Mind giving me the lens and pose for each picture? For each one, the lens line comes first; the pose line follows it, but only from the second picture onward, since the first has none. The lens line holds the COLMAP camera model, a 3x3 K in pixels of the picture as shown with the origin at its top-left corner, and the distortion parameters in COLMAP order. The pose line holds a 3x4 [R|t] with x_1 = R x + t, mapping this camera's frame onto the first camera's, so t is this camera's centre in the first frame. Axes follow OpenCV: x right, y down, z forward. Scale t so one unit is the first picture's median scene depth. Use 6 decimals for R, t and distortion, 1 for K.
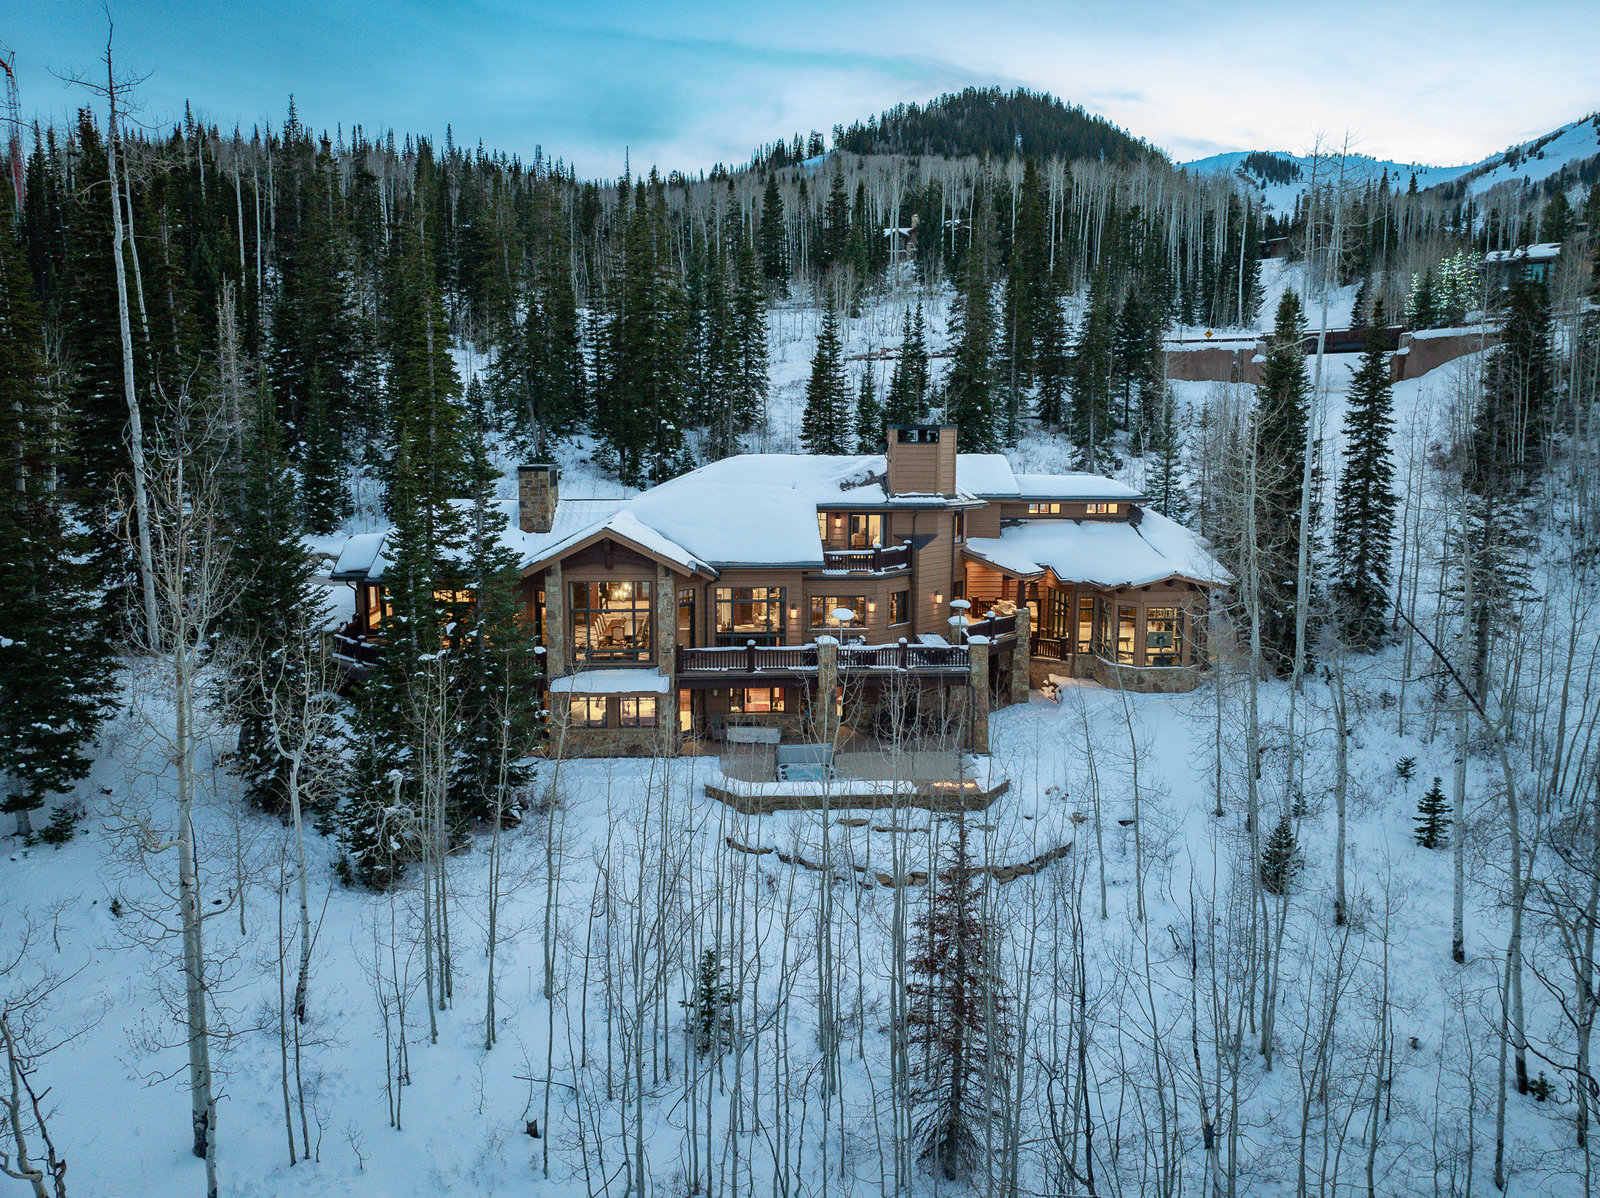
lens RADIAL K [[1107.9, 0, 800.0], [0, 1107.9, 599.0], [0, 0, 1]] dist [-0.040463, -0.000512]
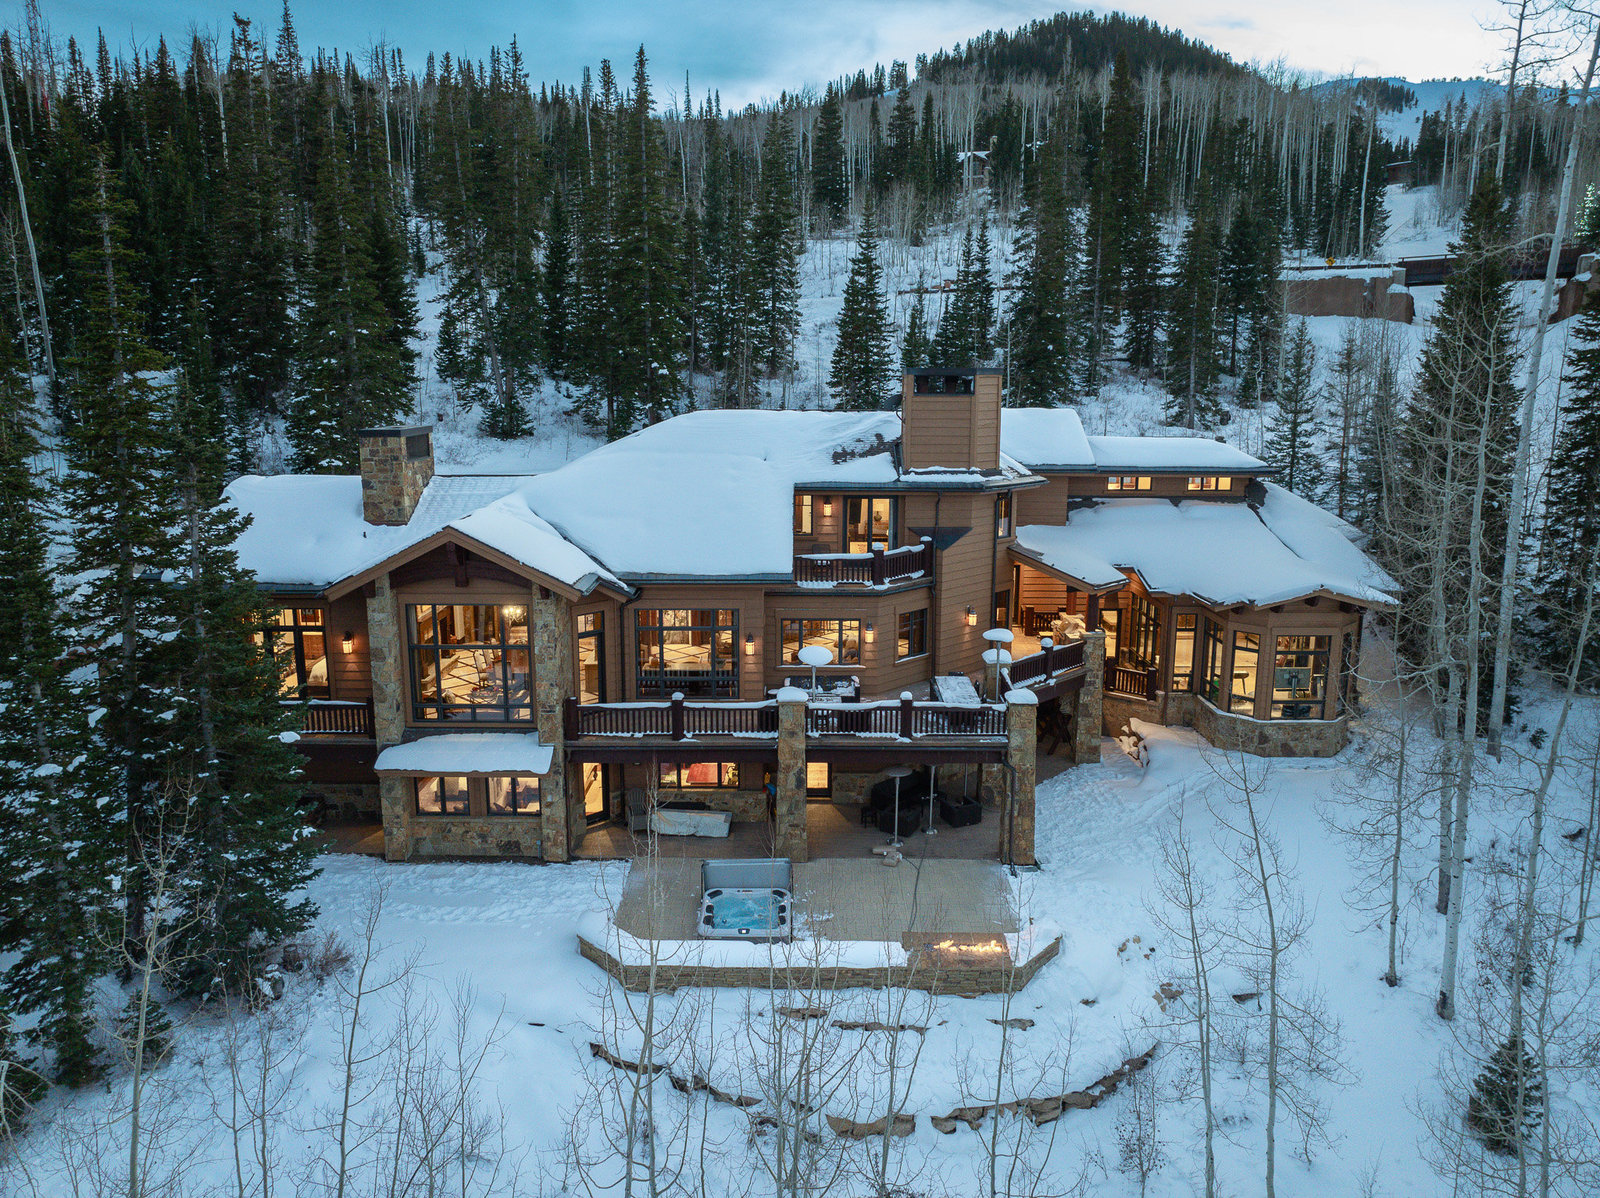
lens RADIAL K [[1140.8, 0, 800.0], [0, 1140.8, 599.0], [0, 0, 1]] dist [-0.042007, 0.003586]
pose [[0.997821, 0.011112, -0.065034, 0.047424], [-0.008287, 0.999017, 0.043546, -0.032225], [0.065454, -0.042912, 0.996932, 0.206439]]
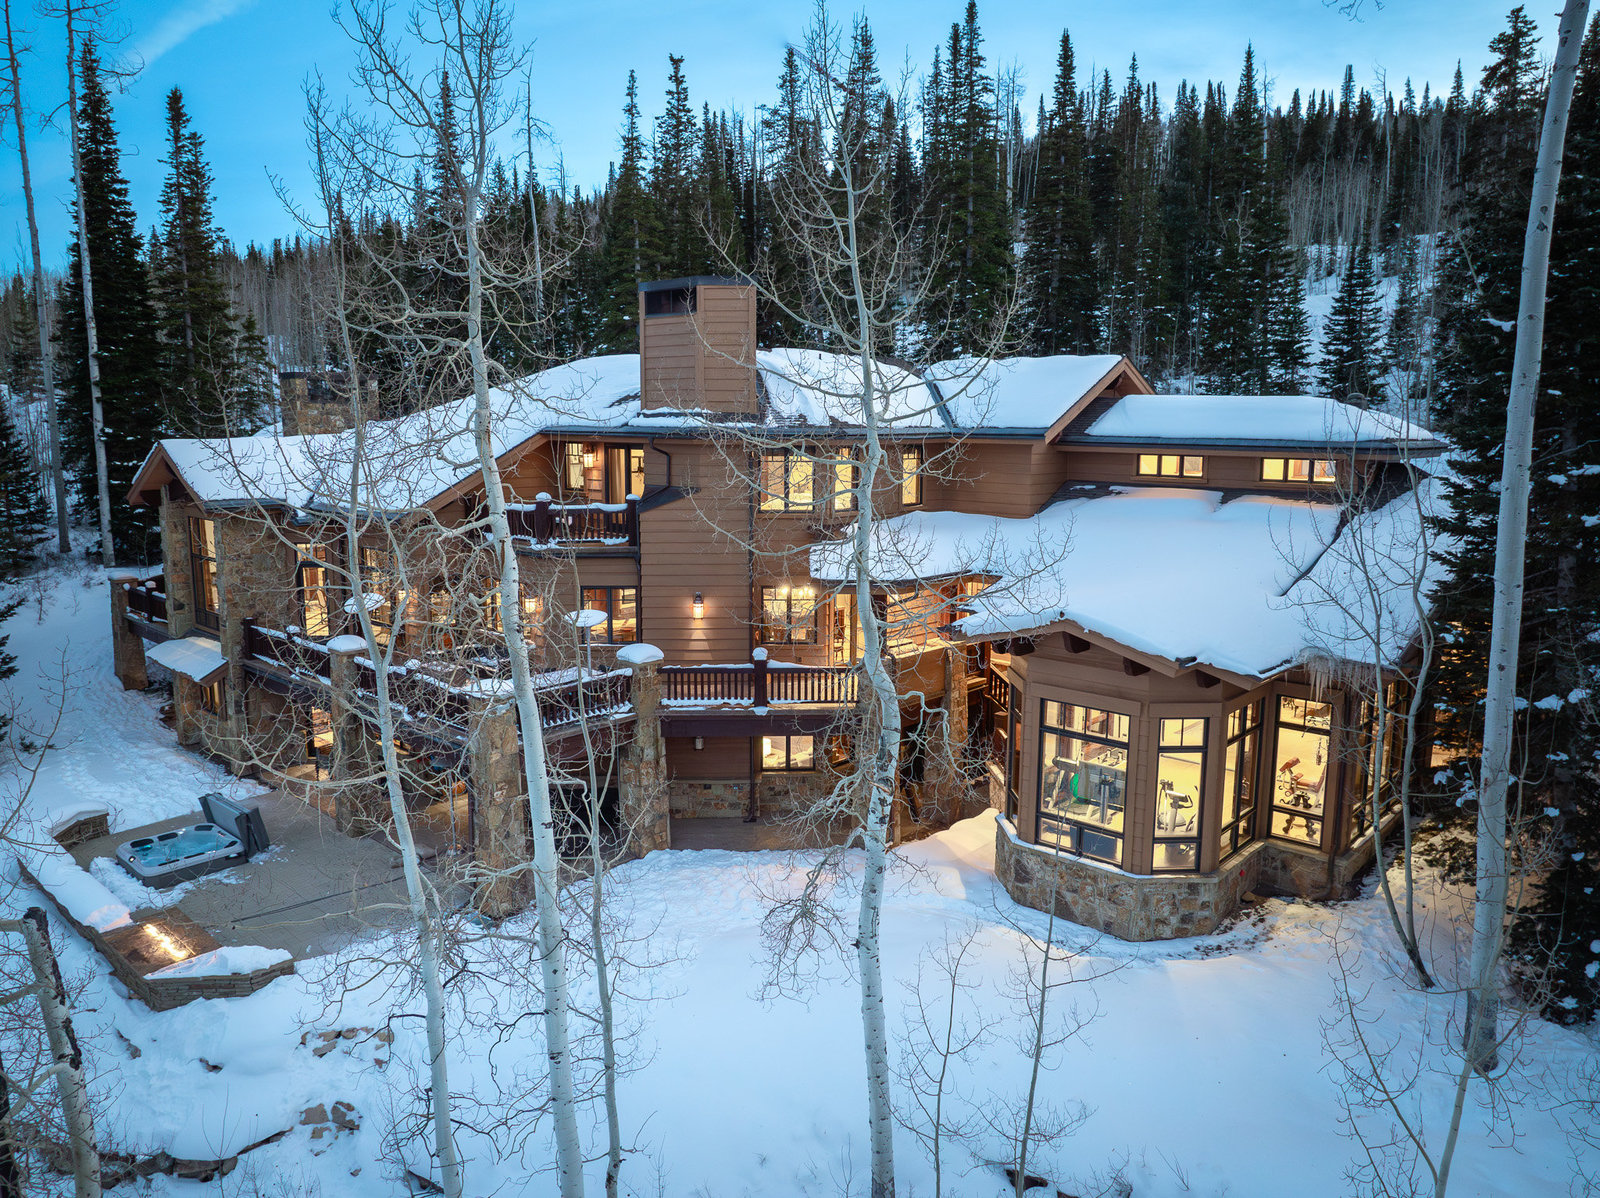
lens RADIAL K [[1140.8, 0, 800.0], [0, 1140.8, 599.0], [0, 0, 1]] dist [-0.042007, 0.003586]
pose [[0.684243, 0.109684, -0.720958, 0.407441], [-0.112125, 0.992692, 0.044610, -0.026334], [0.720583, 0.050313, 0.691541, 0.489347]]
